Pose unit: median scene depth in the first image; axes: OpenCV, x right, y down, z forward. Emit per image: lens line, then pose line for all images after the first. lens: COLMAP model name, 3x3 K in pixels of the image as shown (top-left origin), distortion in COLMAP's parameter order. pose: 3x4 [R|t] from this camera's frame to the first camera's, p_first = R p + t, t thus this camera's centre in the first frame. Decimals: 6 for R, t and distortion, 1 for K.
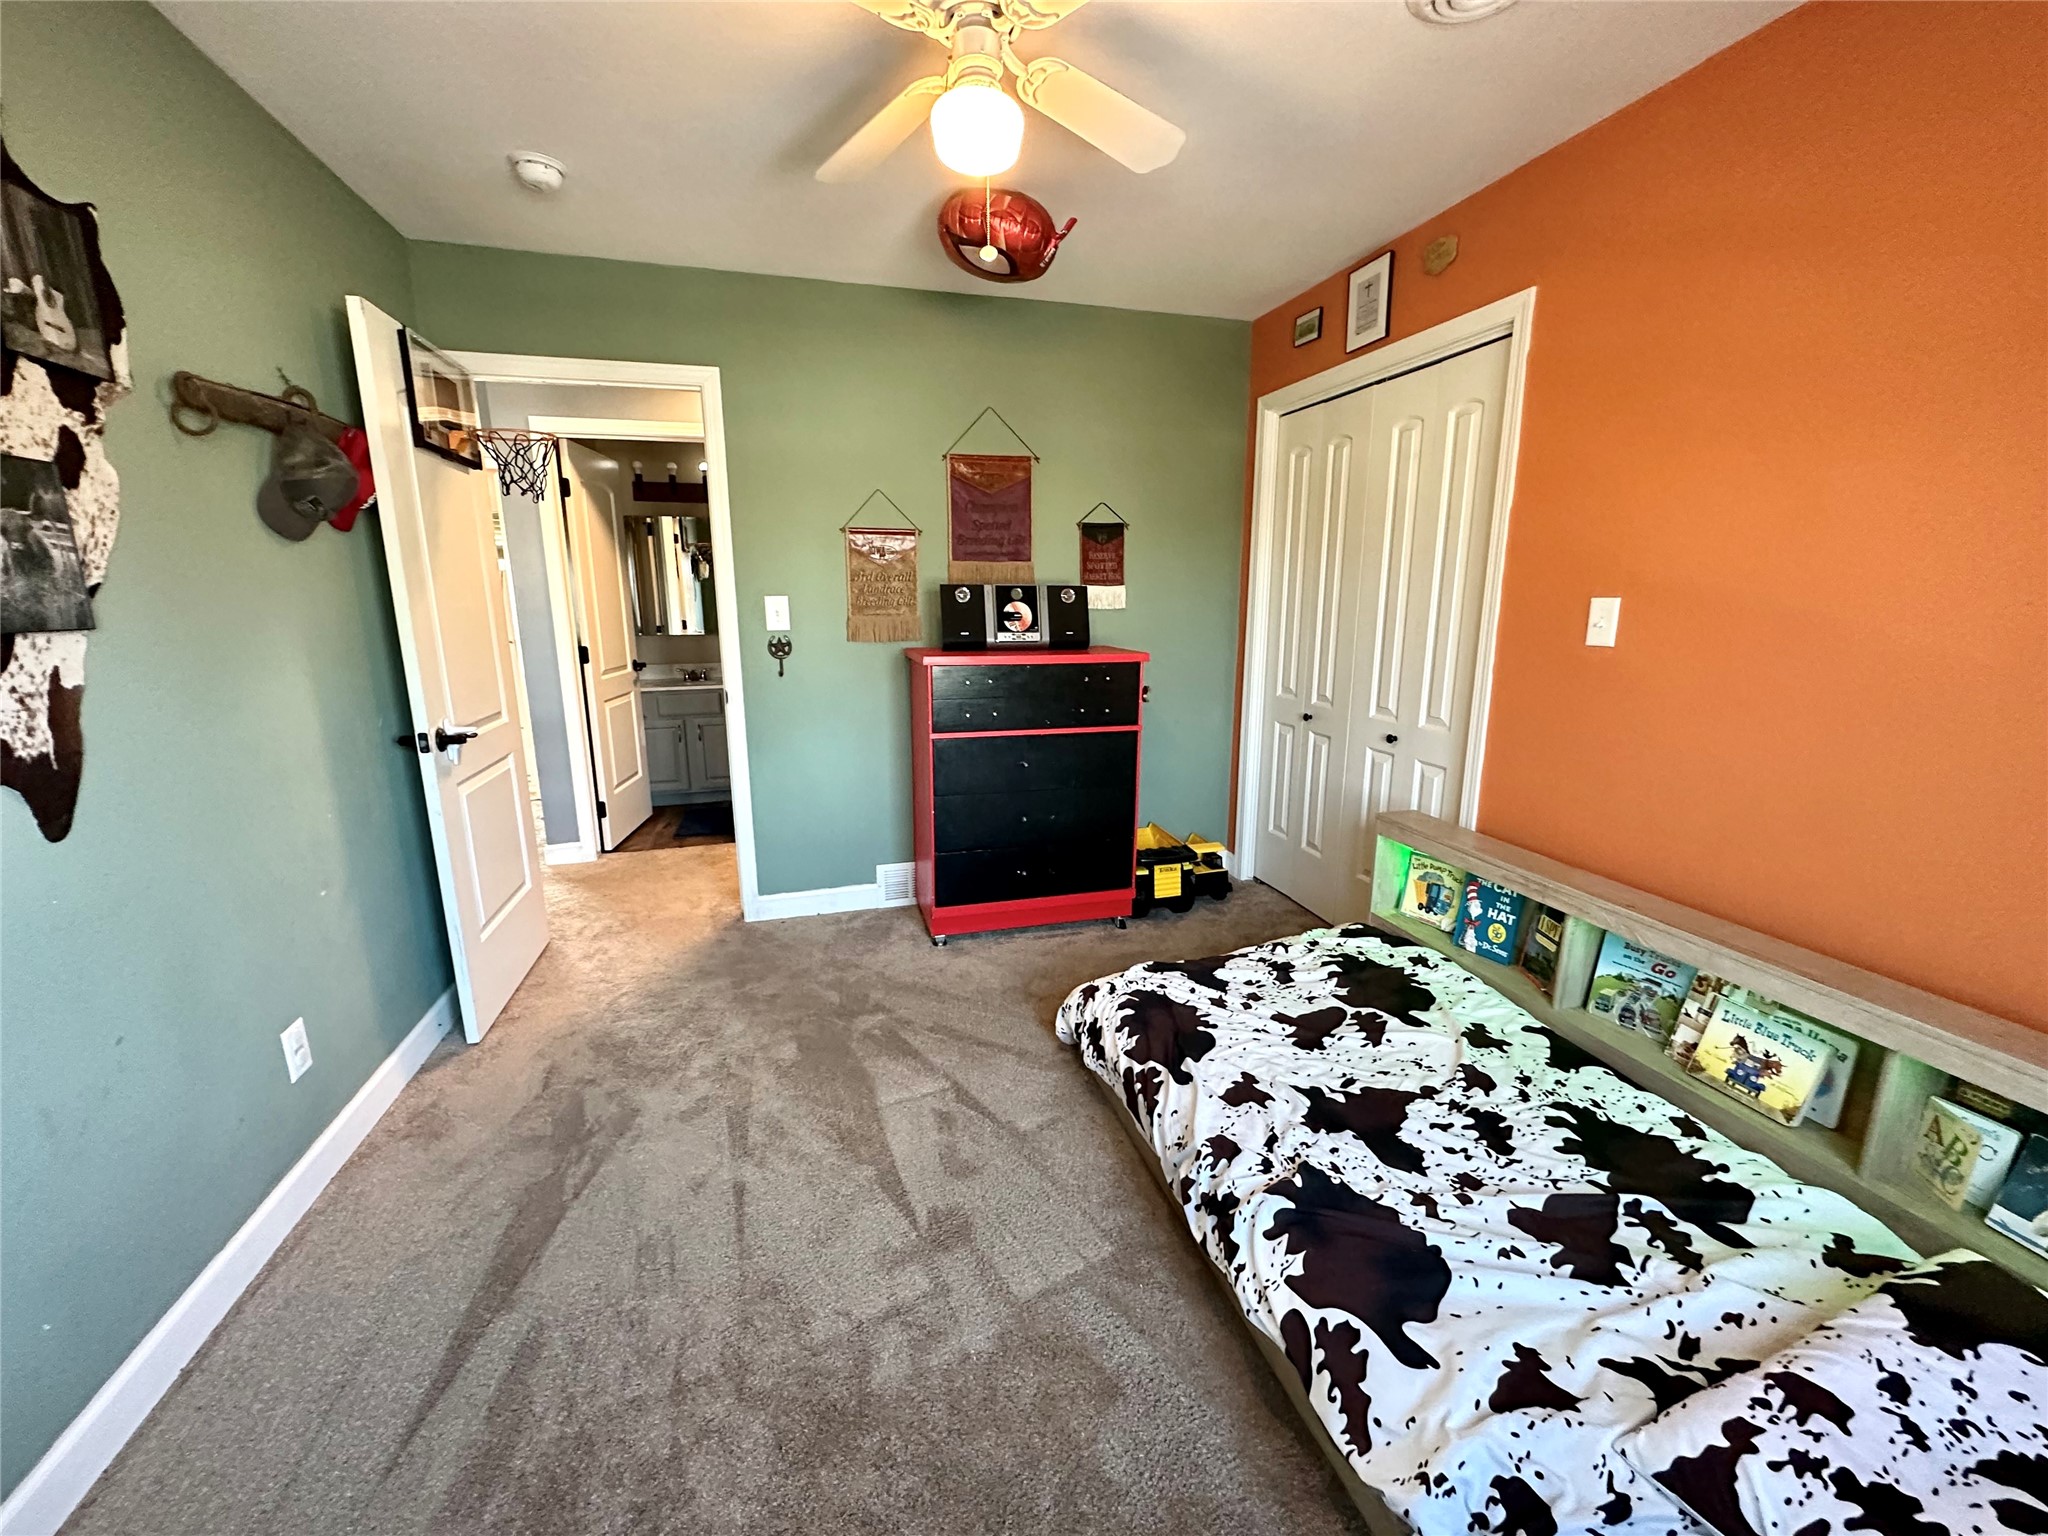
lens RADIAL K [[810.2, 0, 1024.0], [0, 810.2, 768.0], [0, 0, 1]] dist [-0.003270, 0.000831]
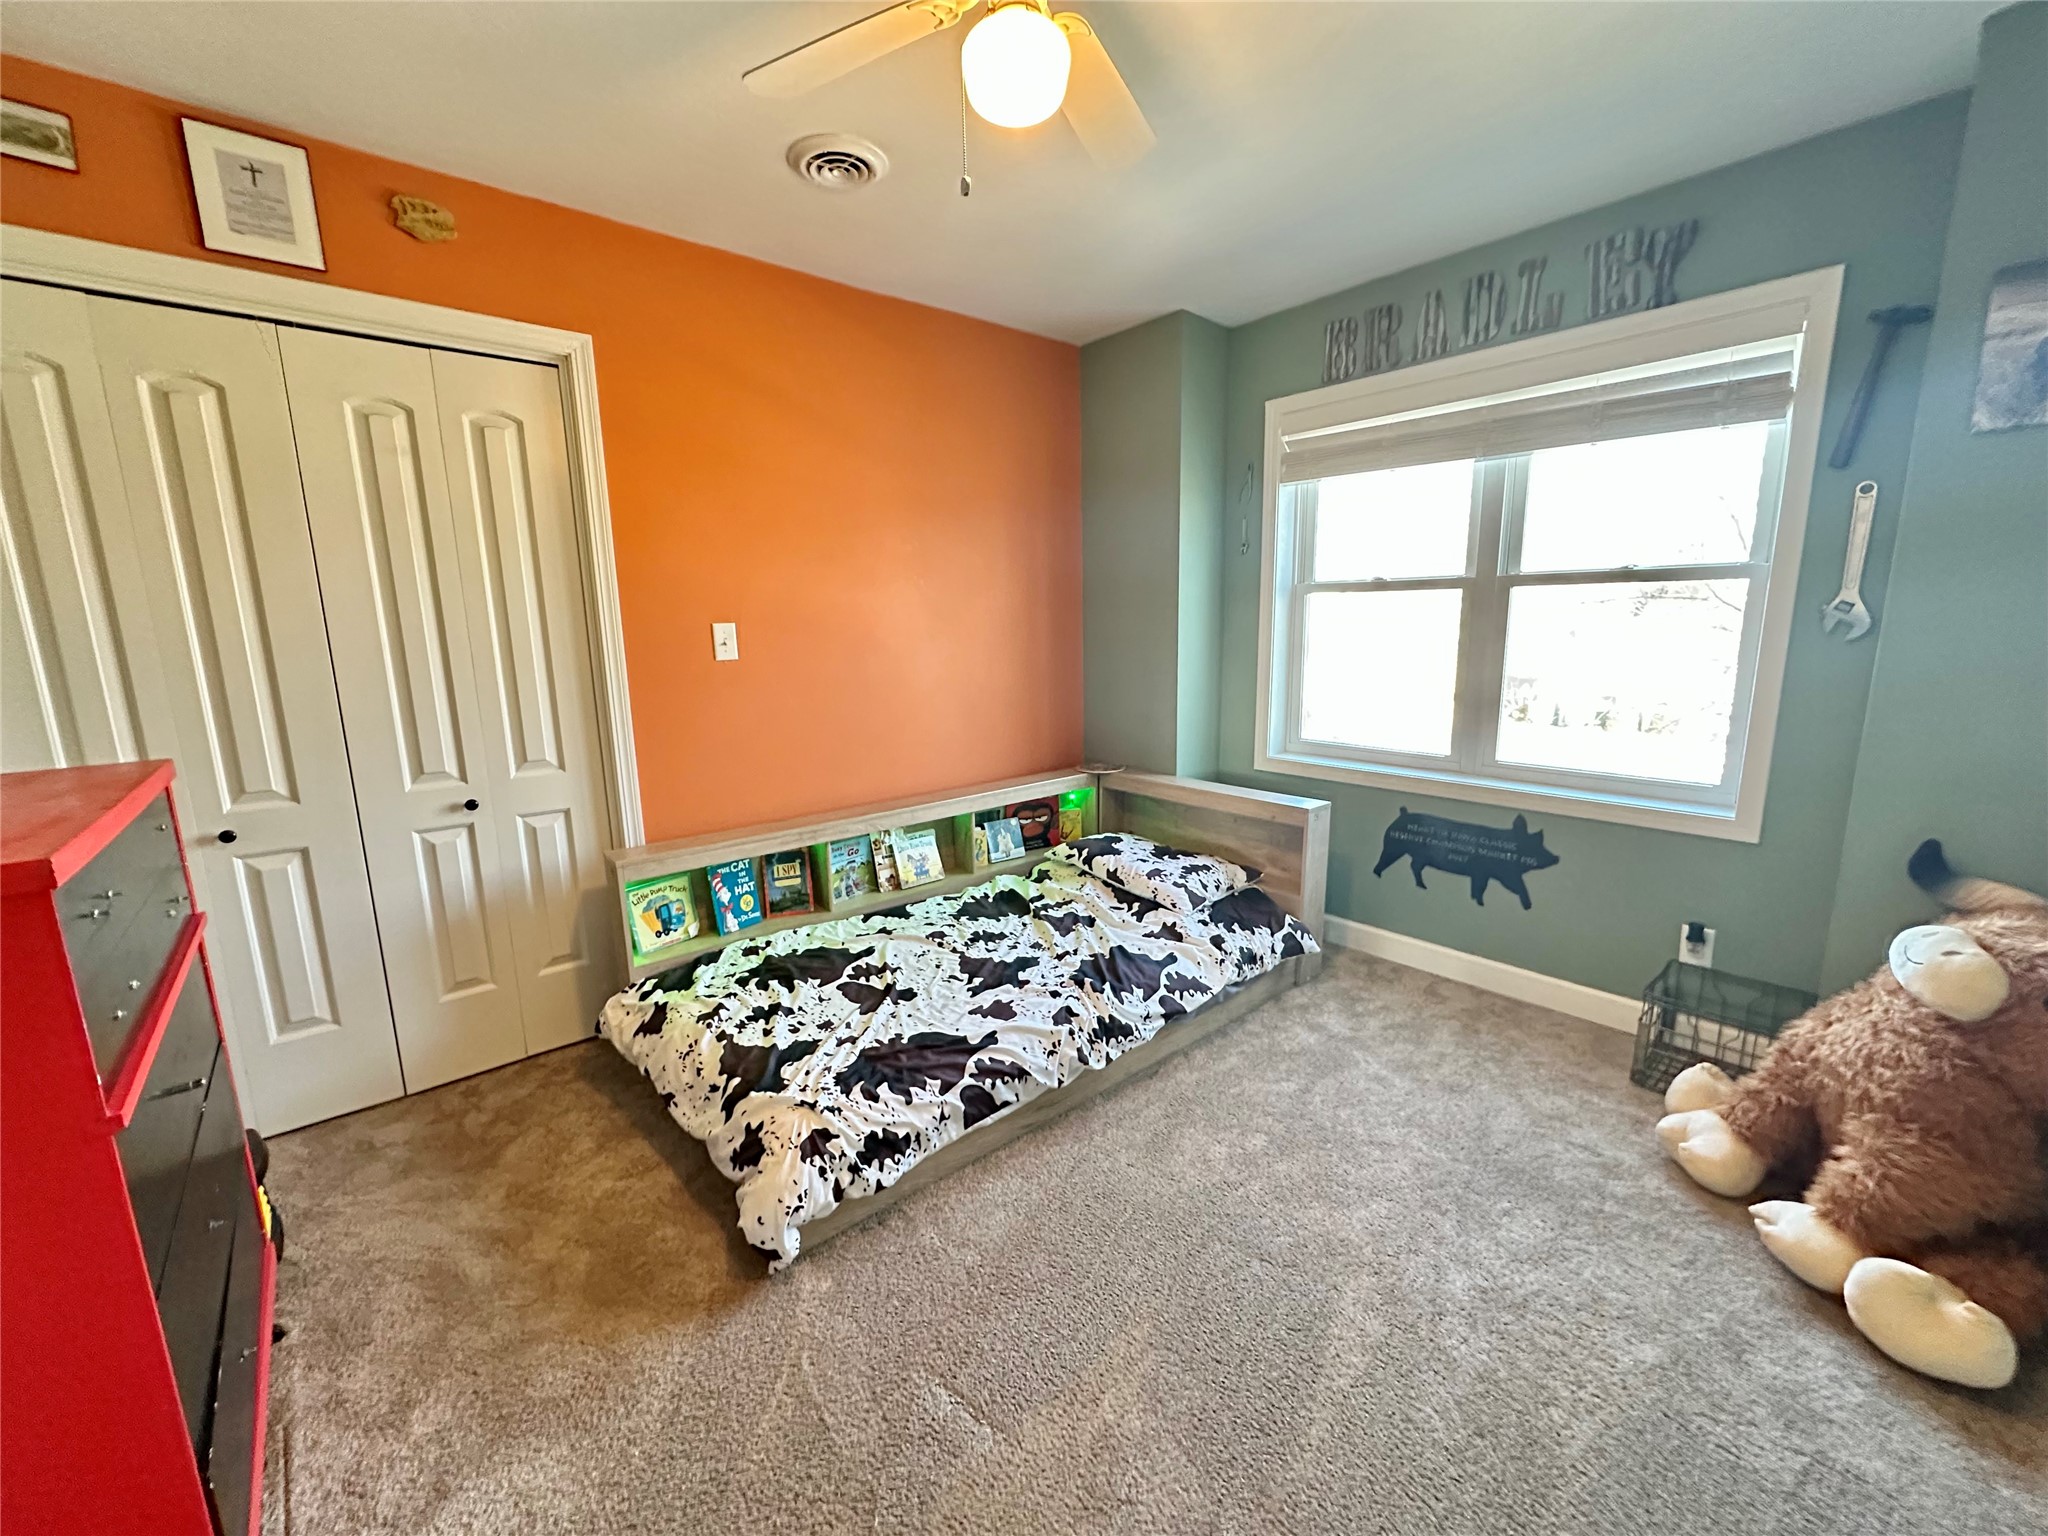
lens RADIAL K [[810.2, 0, 1024.0], [0, 810.2, 768.0], [0, 0, 1]] dist [-0.003270, 0.000831]
pose [[-0.415069, -0.158116, 0.895945, -0.678833], [0.213258, 0.940436, 0.264766, -0.230539], [-0.884442, 0.300964, -0.356626, 1.094234]]
